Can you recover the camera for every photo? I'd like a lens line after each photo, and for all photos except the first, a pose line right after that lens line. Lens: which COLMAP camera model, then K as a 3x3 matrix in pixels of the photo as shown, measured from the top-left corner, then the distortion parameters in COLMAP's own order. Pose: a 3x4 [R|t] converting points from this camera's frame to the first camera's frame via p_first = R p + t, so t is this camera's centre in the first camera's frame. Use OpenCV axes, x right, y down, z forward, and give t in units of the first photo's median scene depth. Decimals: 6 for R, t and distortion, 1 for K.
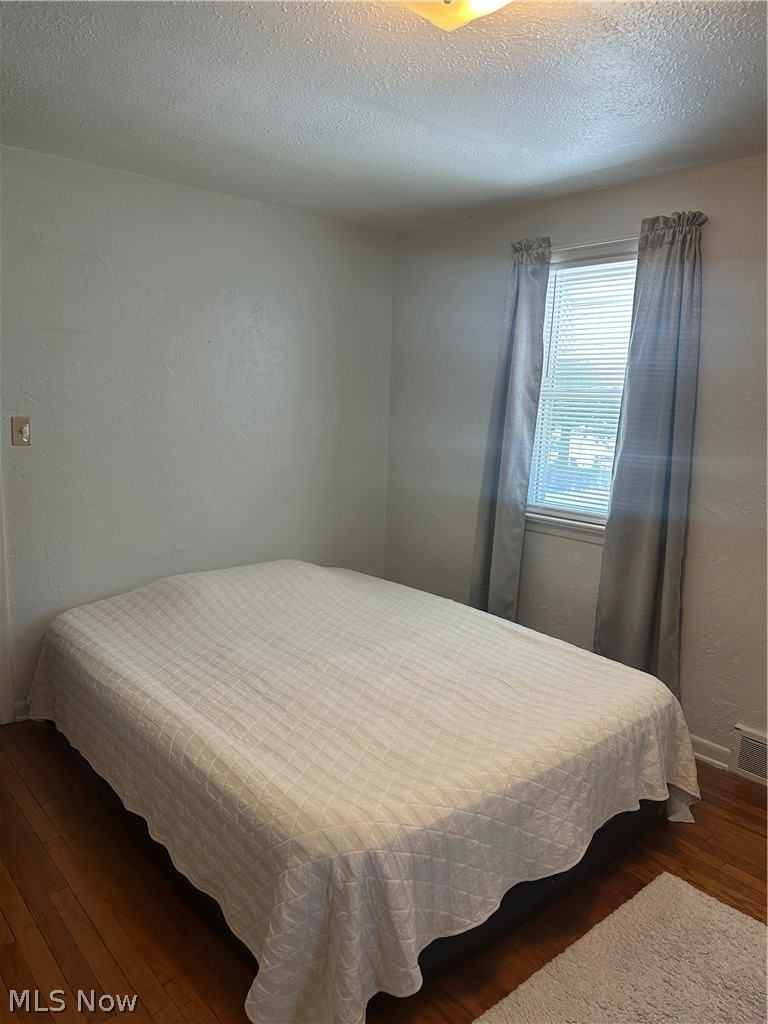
lens RADIAL K [[718.8, 0, 384.0], [0, 718.8, 512.0], [0, 0, 1]] dist [0.045845, -0.007501]
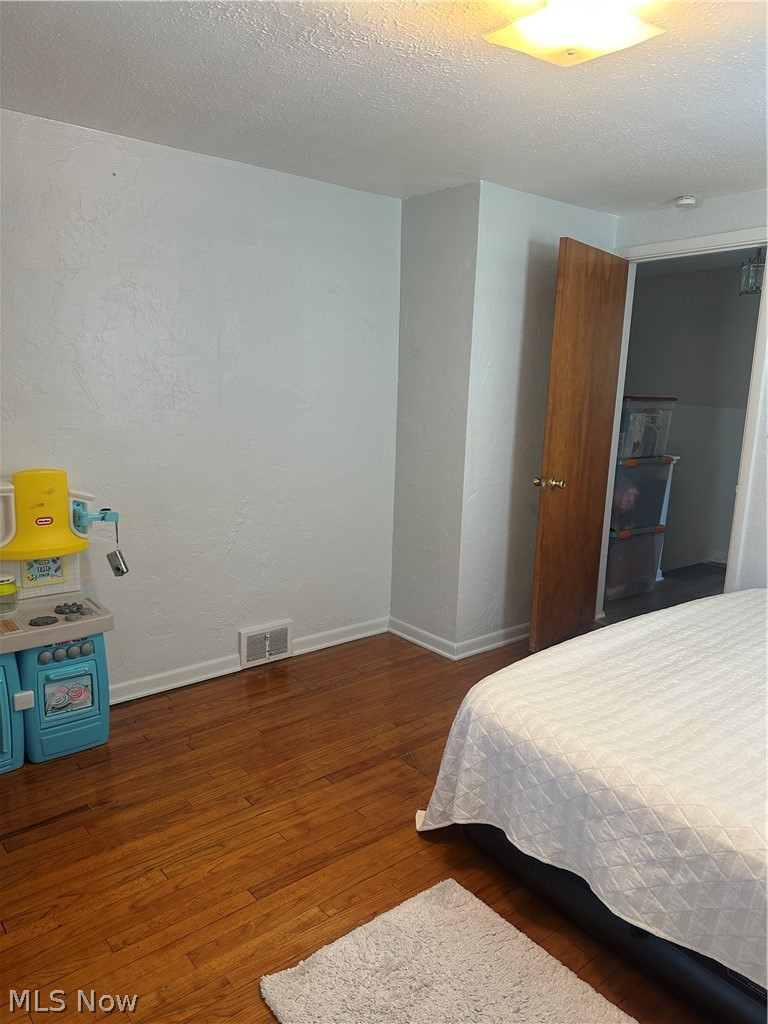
lens RADIAL K [[718.8, 0, 384.0], [0, 718.8, 512.0], [0, 0, 1]] dist [0.045845, -0.007501]
pose [[-0.023282, 0.152125, -0.988087, 0.911938], [-0.191988, 0.969278, 0.153753, -0.051087], [0.981121, 0.193280, 0.006640, 0.543309]]
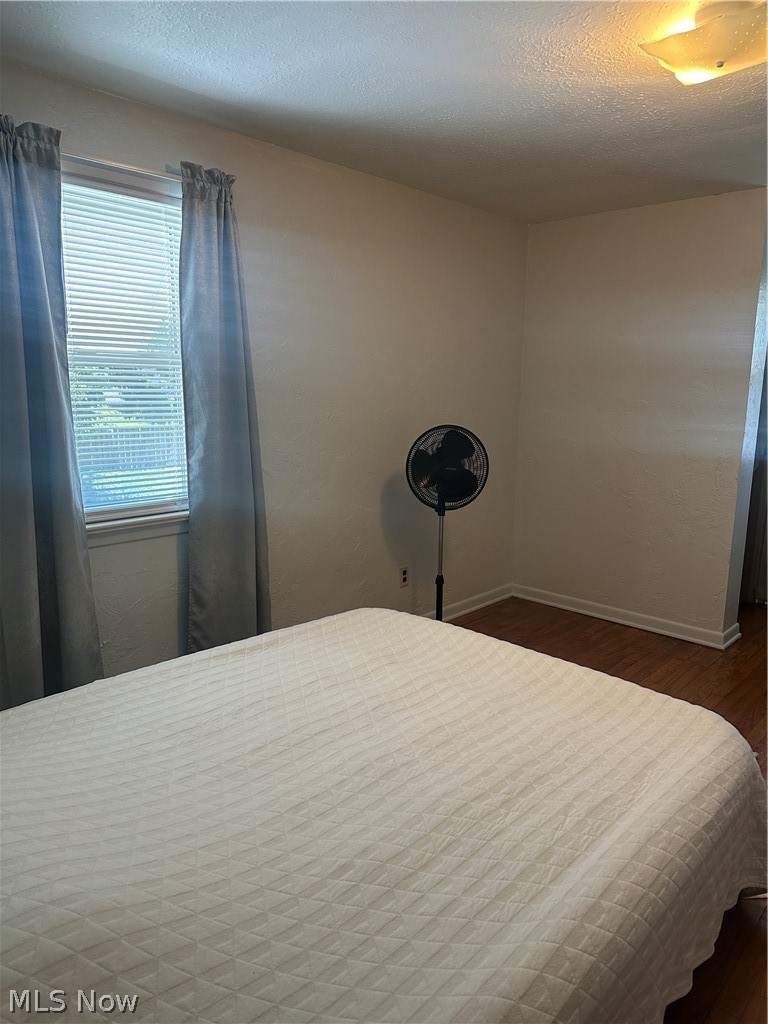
lens RADIAL K [[720.4, 0, 384.0], [0, 720.4, 512.0], [0, 0, 1]] dist [0.036592, -0.061942]
pose [[-0.114094, -0.219181, 0.968990, -0.818011], [0.144914, 0.961256, 0.234494, -0.212658], [-0.982844, 0.167175, -0.077912, 1.179441]]
